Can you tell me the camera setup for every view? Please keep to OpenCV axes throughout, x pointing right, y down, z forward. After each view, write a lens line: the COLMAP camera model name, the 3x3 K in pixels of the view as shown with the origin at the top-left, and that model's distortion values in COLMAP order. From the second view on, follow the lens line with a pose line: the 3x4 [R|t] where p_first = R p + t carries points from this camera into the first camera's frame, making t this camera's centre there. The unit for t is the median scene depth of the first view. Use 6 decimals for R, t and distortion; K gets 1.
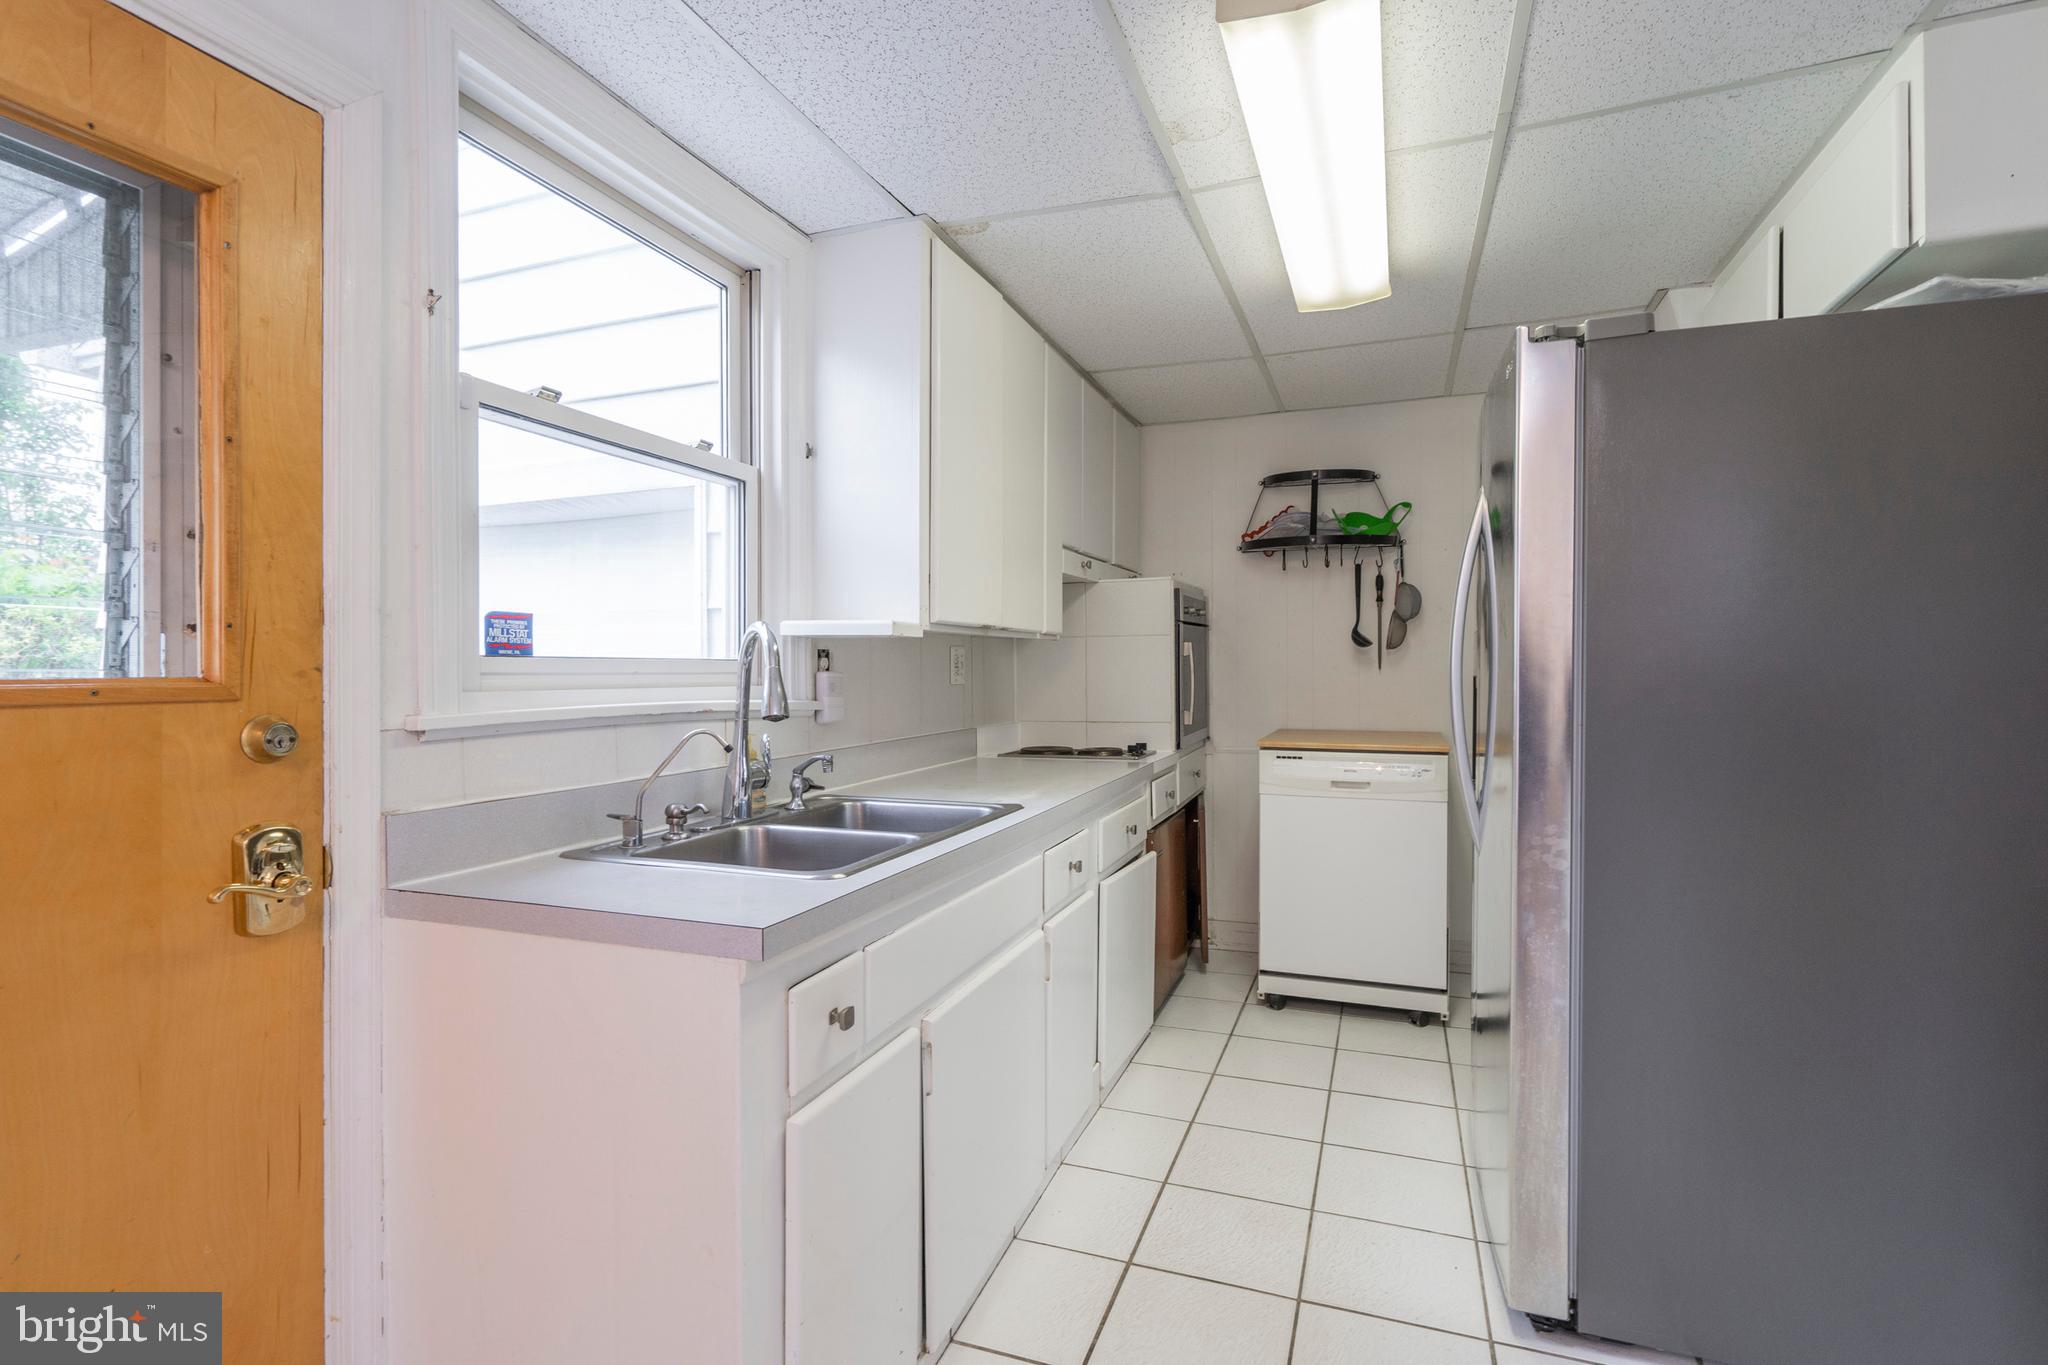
lens RADIAL K [[979.4, 0, 1025.1], [0, 979.4, 675.7], [0, 0, 1]] dist [0.000925, 0.000644]
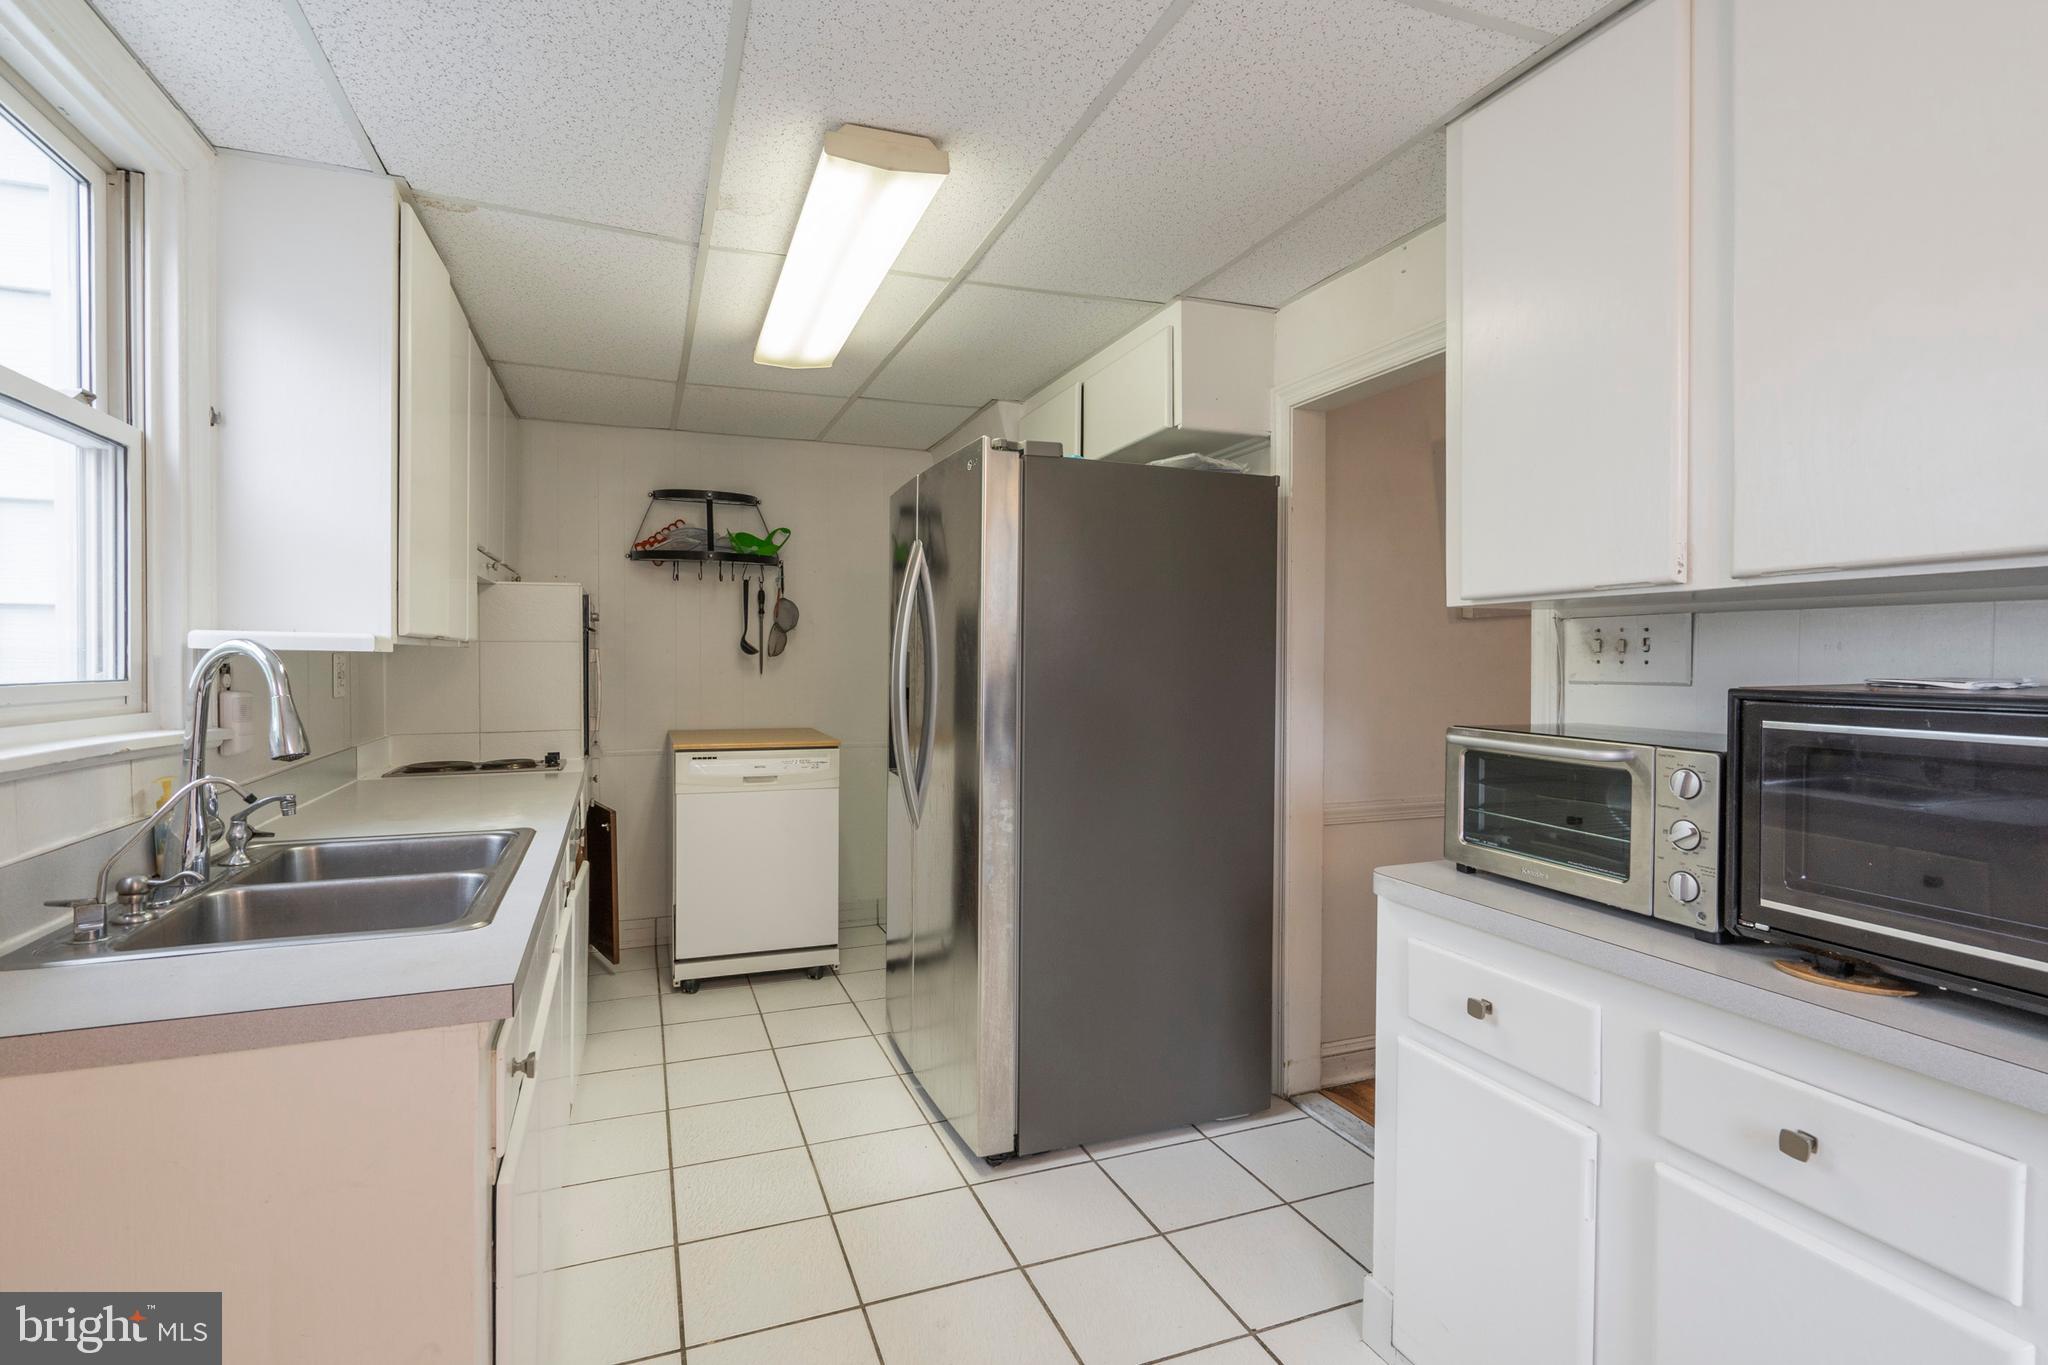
lens RADIAL K [[930.5, 0, 1021.7], [0, 930.5, 674.6], [0, 0, 1]] dist [-0.000411, 0.000201]
pose [[0.755334, -0.003323, 0.655332, -0.142476], [-0.000297, 0.999985, 0.005413, -0.014741], [-0.655340, -0.004283, 0.755322, -0.005420]]
